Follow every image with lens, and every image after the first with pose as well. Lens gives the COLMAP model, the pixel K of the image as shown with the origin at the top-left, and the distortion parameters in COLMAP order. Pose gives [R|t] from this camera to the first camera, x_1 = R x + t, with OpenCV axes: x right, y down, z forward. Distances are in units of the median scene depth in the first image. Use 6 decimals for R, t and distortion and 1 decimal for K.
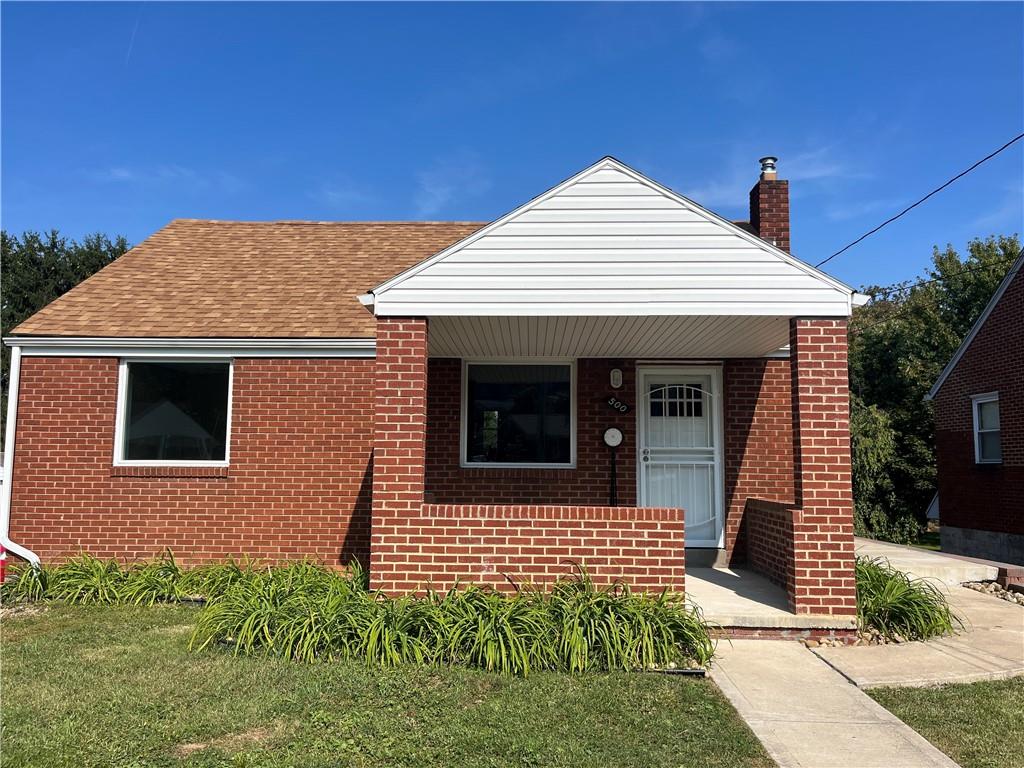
lens RADIAL K [[773.7, 0, 514.3], [0, 773.7, 390.3], [0, 0, 1]] dist [0.059488, -0.091781]
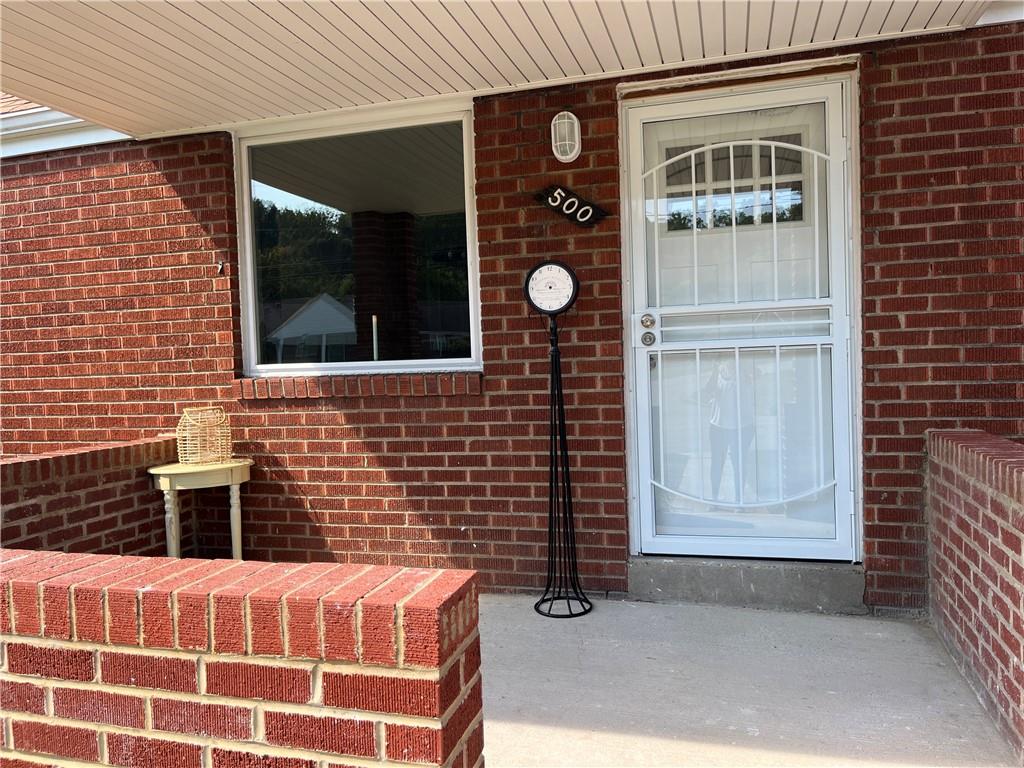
lens RADIAL K [[773.7, 0, 514.3], [0, 773.7, 390.3], [0, 0, 1]] dist [0.059488, -0.091781]
pose [[0.967776, -0.031297, -0.249861, 0.279837], [0.065862, 0.989166, 0.131200, 0.080511], [0.243047, -0.143428, 0.959352, 0.831138]]
